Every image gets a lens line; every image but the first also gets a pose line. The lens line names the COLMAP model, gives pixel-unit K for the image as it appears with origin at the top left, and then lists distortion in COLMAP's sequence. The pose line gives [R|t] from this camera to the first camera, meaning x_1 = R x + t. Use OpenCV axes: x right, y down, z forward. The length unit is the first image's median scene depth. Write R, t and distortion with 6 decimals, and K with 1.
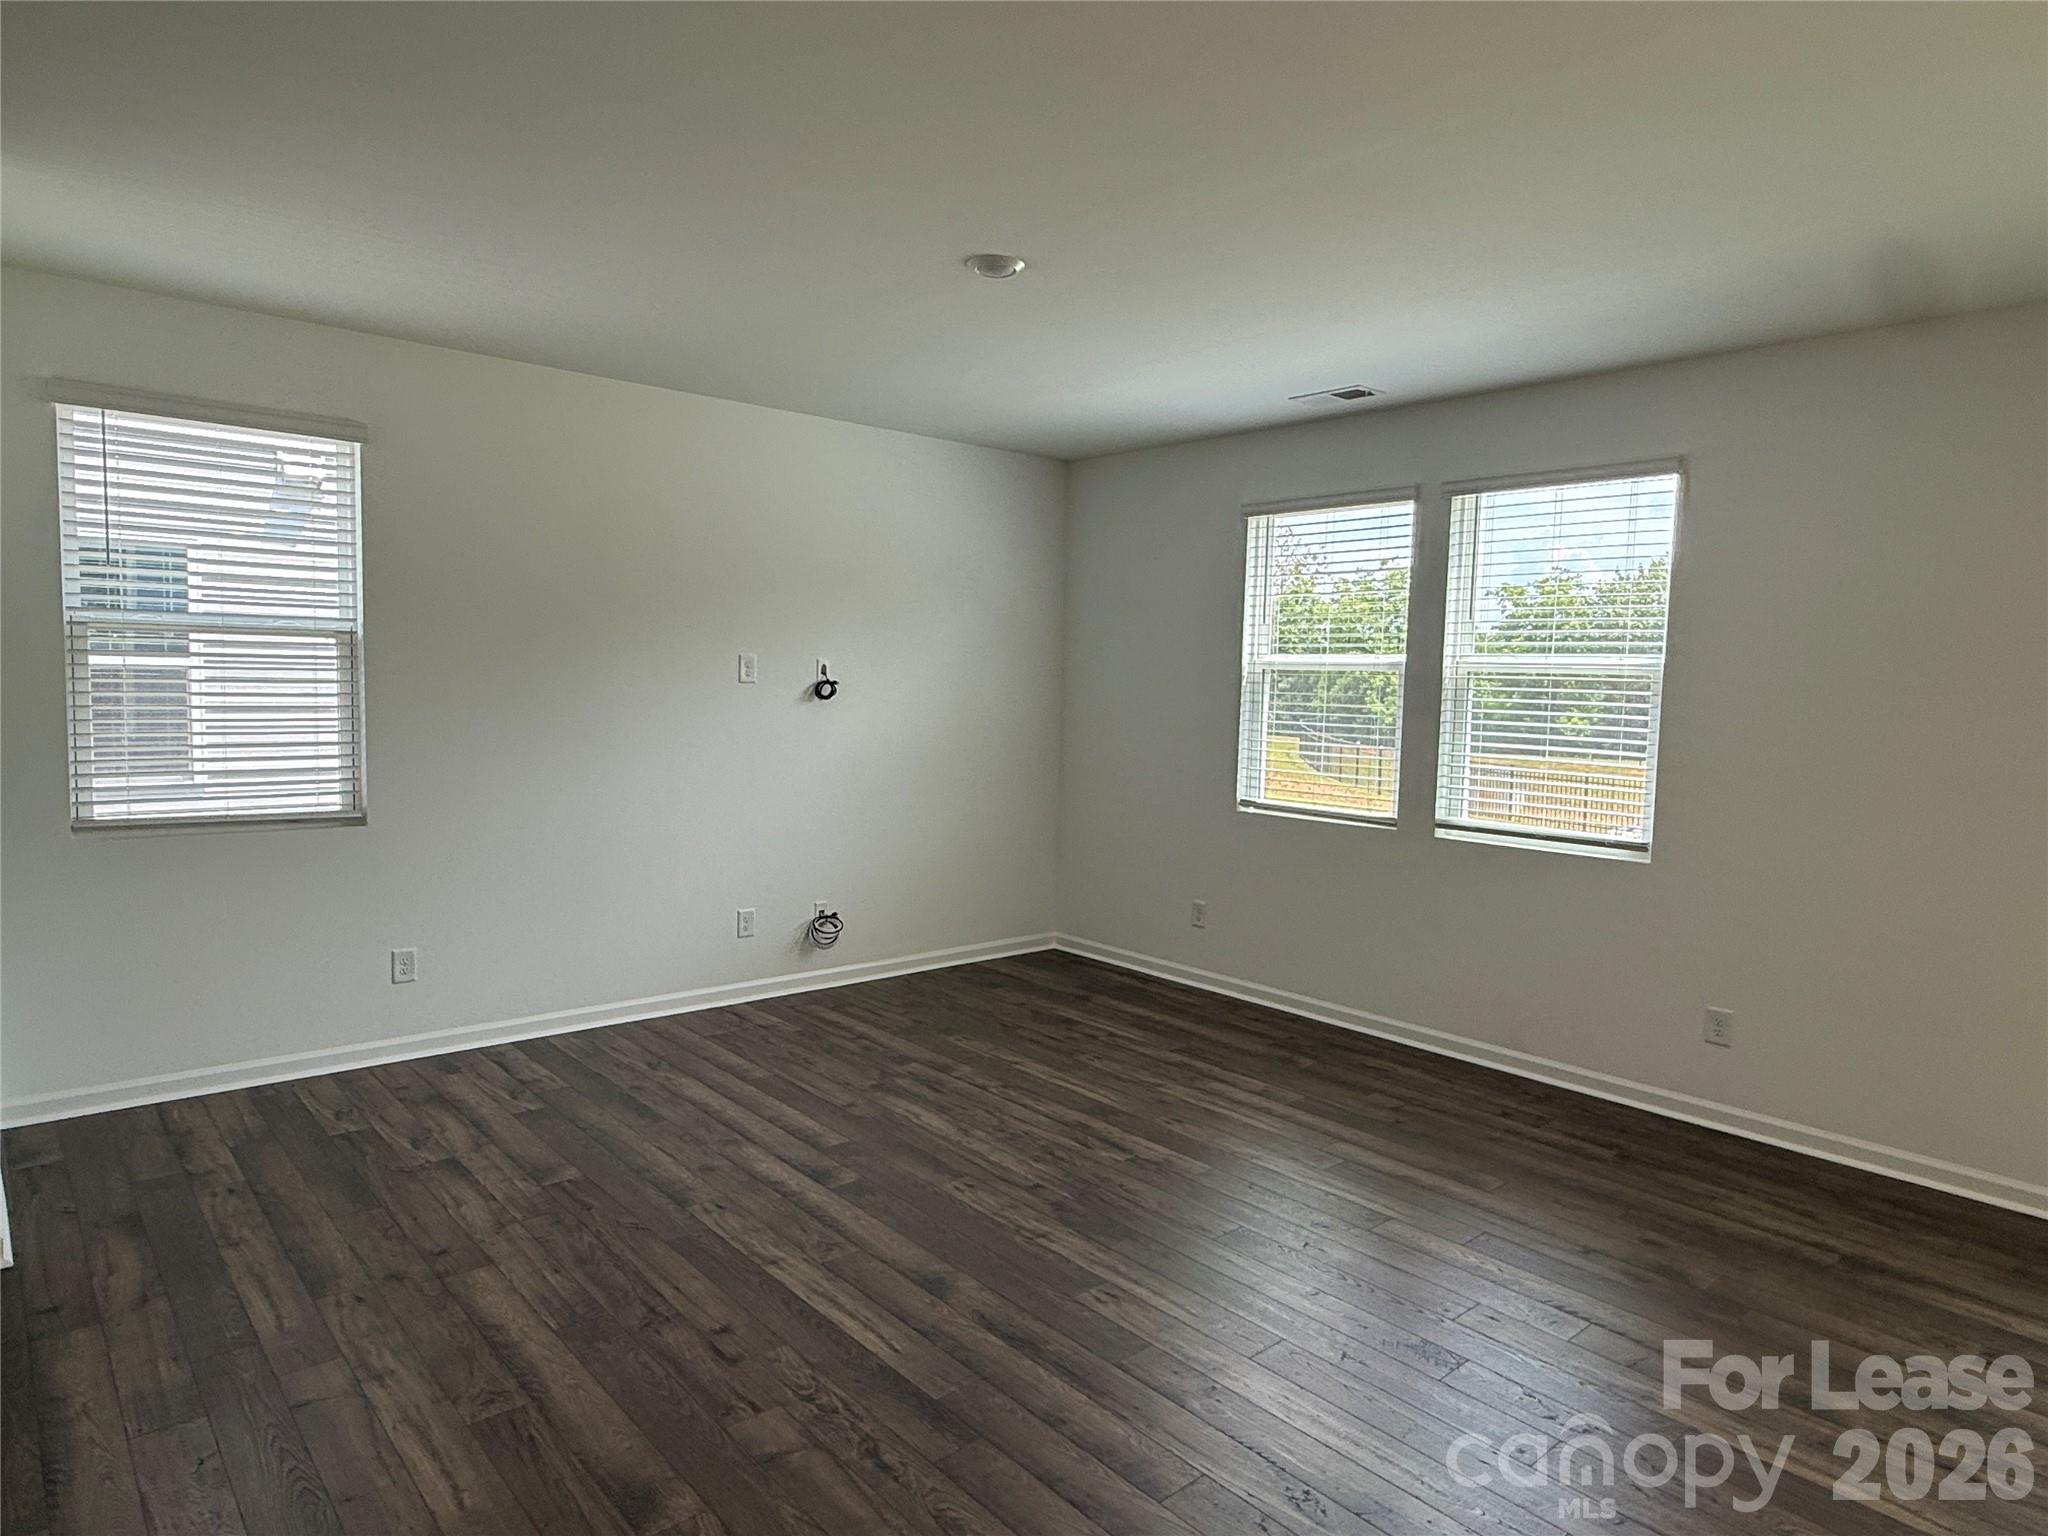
lens RADIAL K [[1226.3, 0, 1024.0], [0, 1226.3, 768.0], [0, 0, 1]] dist [-0.001261, 0.000189]
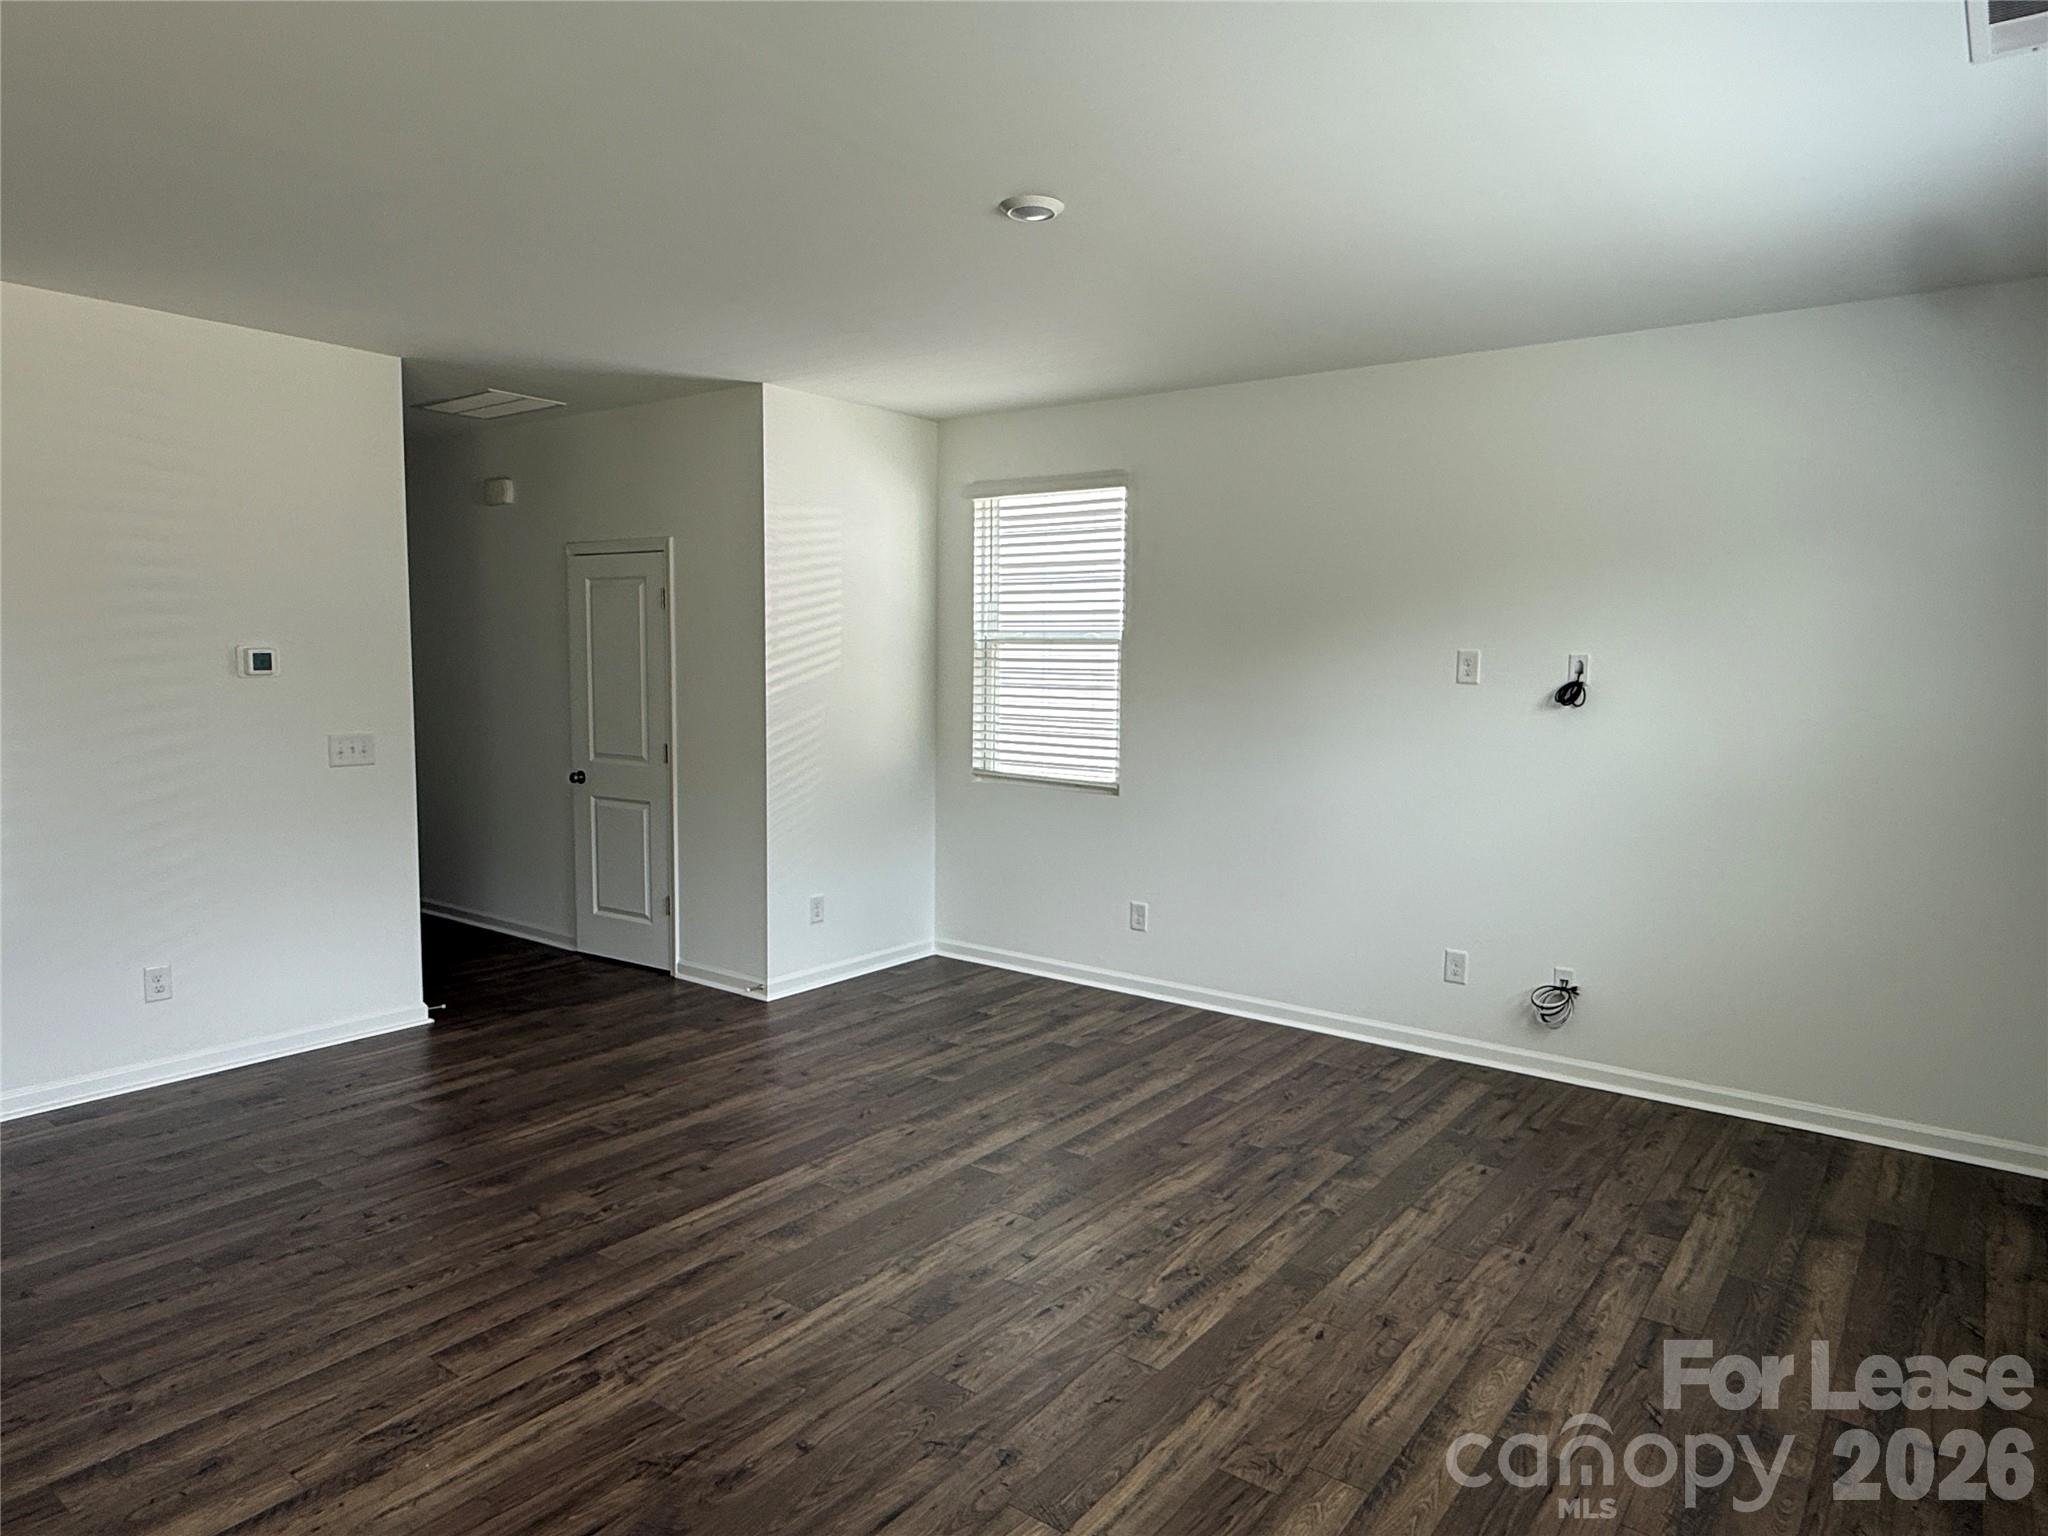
lens RADIAL K [[1274.7, 0, 1024.0], [0, 1274.7, 768.0], [0, 0, 1]] dist [-0.000847, -0.000466]
pose [[0.207863, 0.066364, -0.975904, 0.702521], [-0.081576, 0.995396, 0.050314, -0.038574], [0.974750, 0.069152, 0.212320, 0.635111]]
